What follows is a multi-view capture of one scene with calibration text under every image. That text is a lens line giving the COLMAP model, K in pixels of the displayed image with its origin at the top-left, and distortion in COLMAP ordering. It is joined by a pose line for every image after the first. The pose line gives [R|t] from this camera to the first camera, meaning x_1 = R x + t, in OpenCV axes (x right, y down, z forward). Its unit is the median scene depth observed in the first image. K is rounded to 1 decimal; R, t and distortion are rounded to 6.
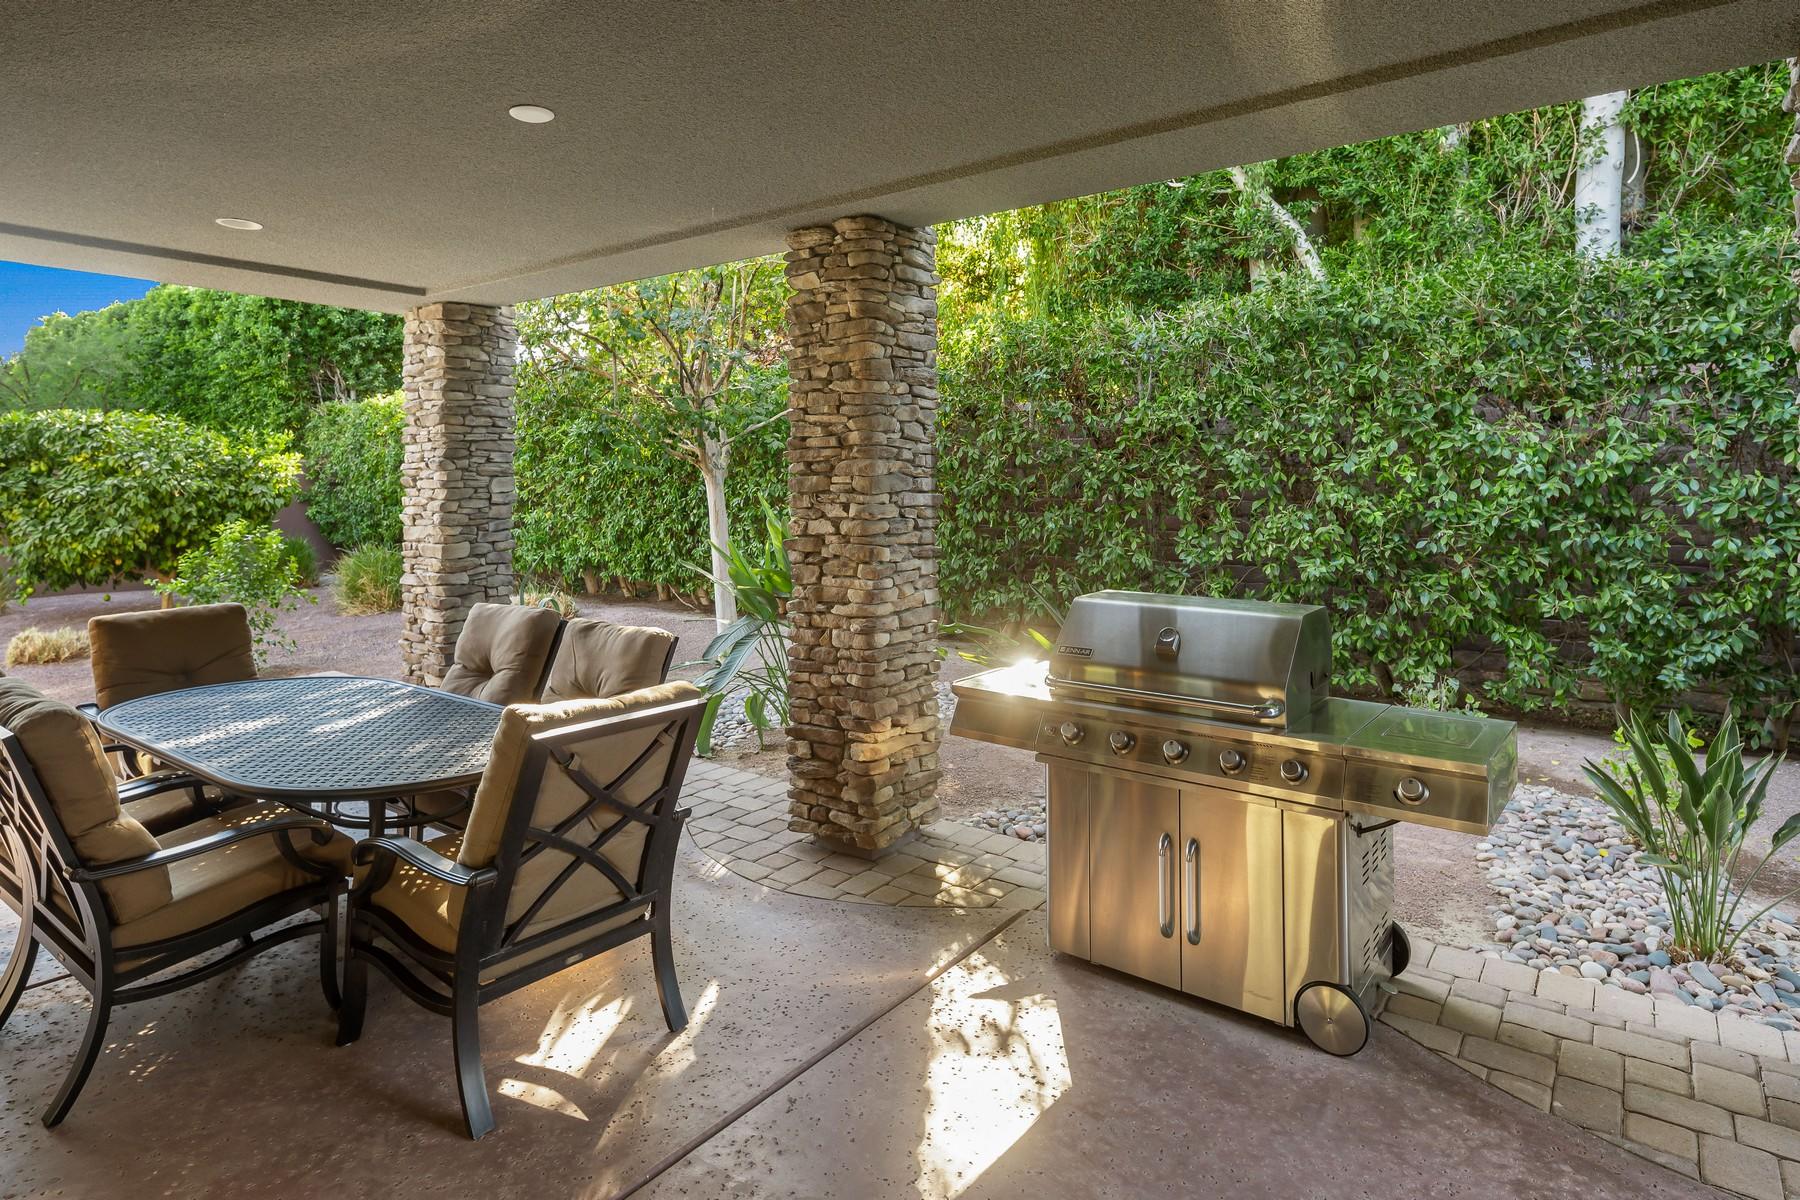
lens RADIAL K [[992.1, 0, 897.0], [0, 992.1, 435.8], [0, 0, 1]] dist [0.011176, -0.006251]
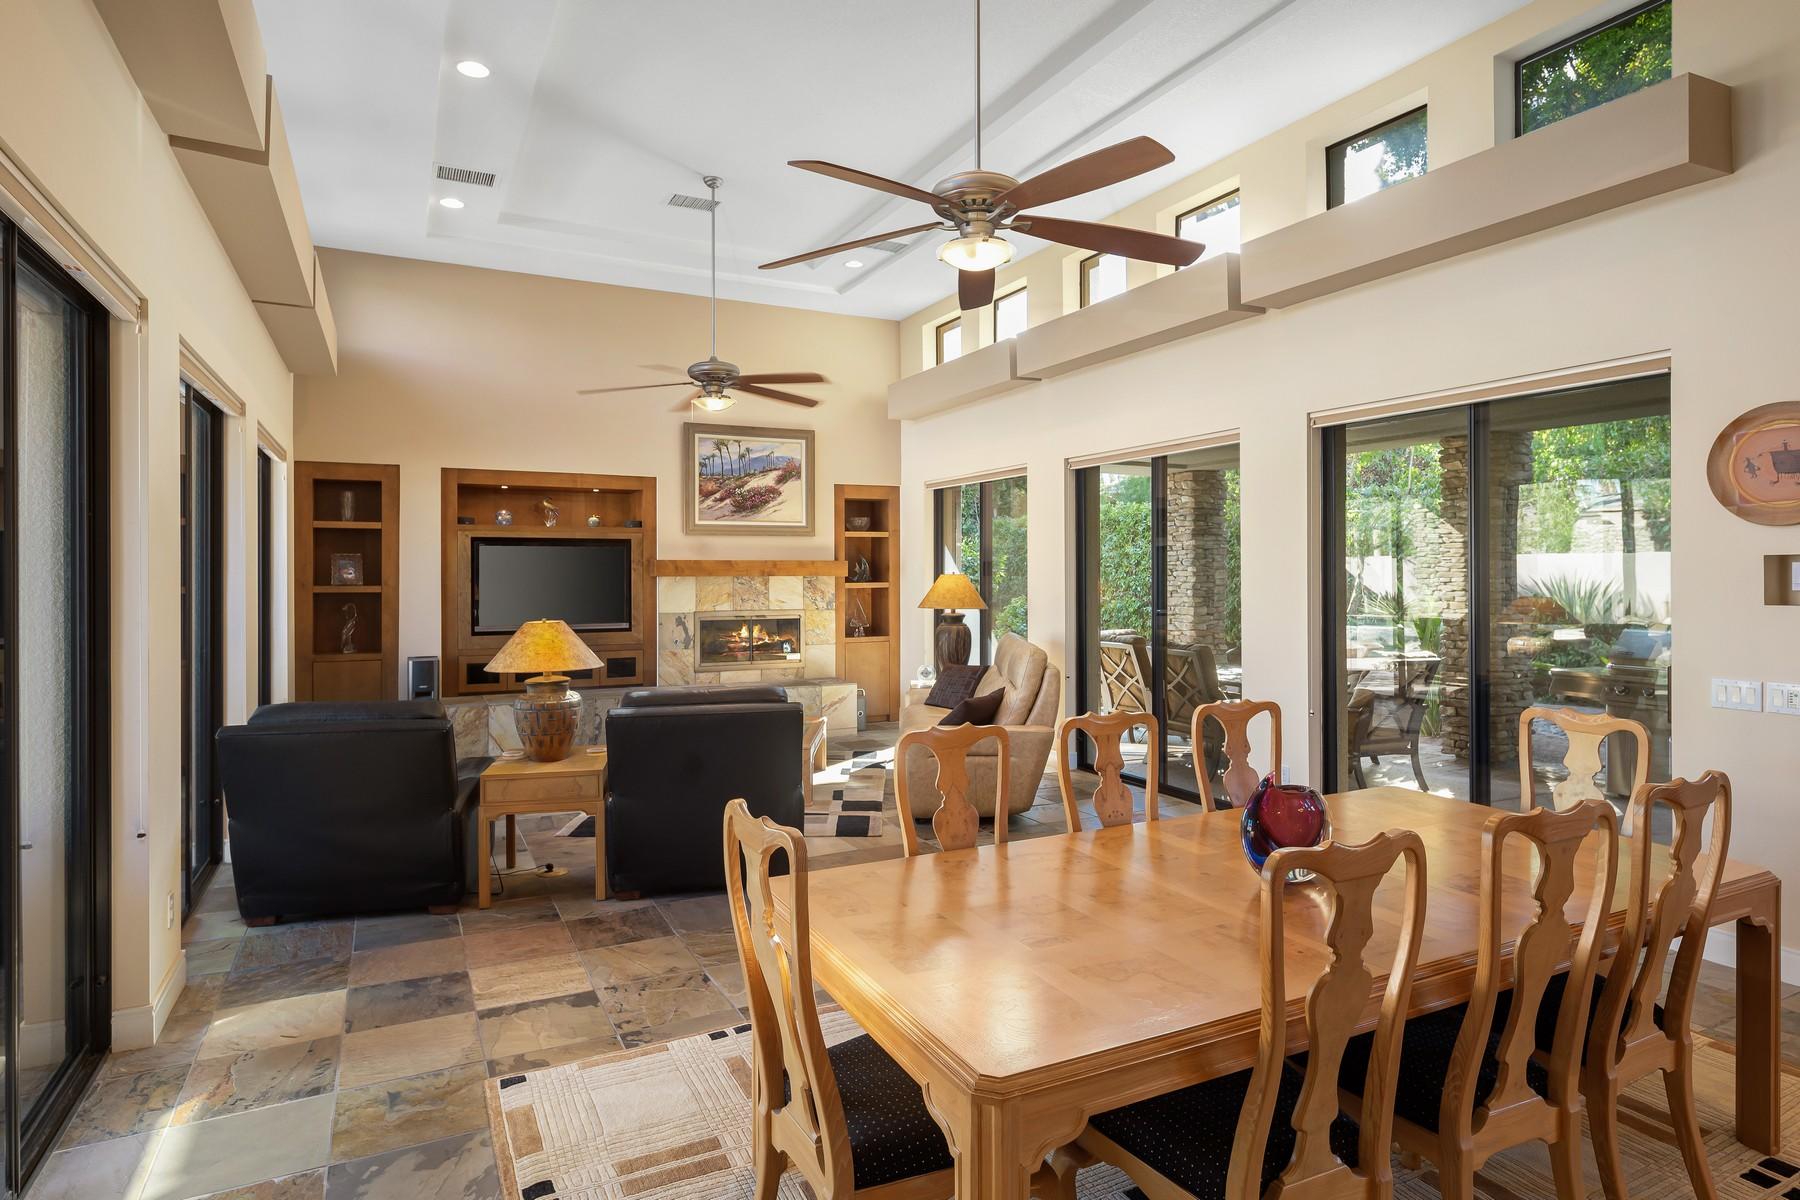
lens RADIAL K [[992.1, 0, 900.3], [0, 992.1, 577.9], [0, 0, 1]] dist [0.011176, -0.006251]
pose [[0.895360, 0.007222, -0.445284, -0.191614], [0.013551, 0.998964, 0.043450, -0.039862], [0.445136, -0.044938, 0.894335, -1.179076]]
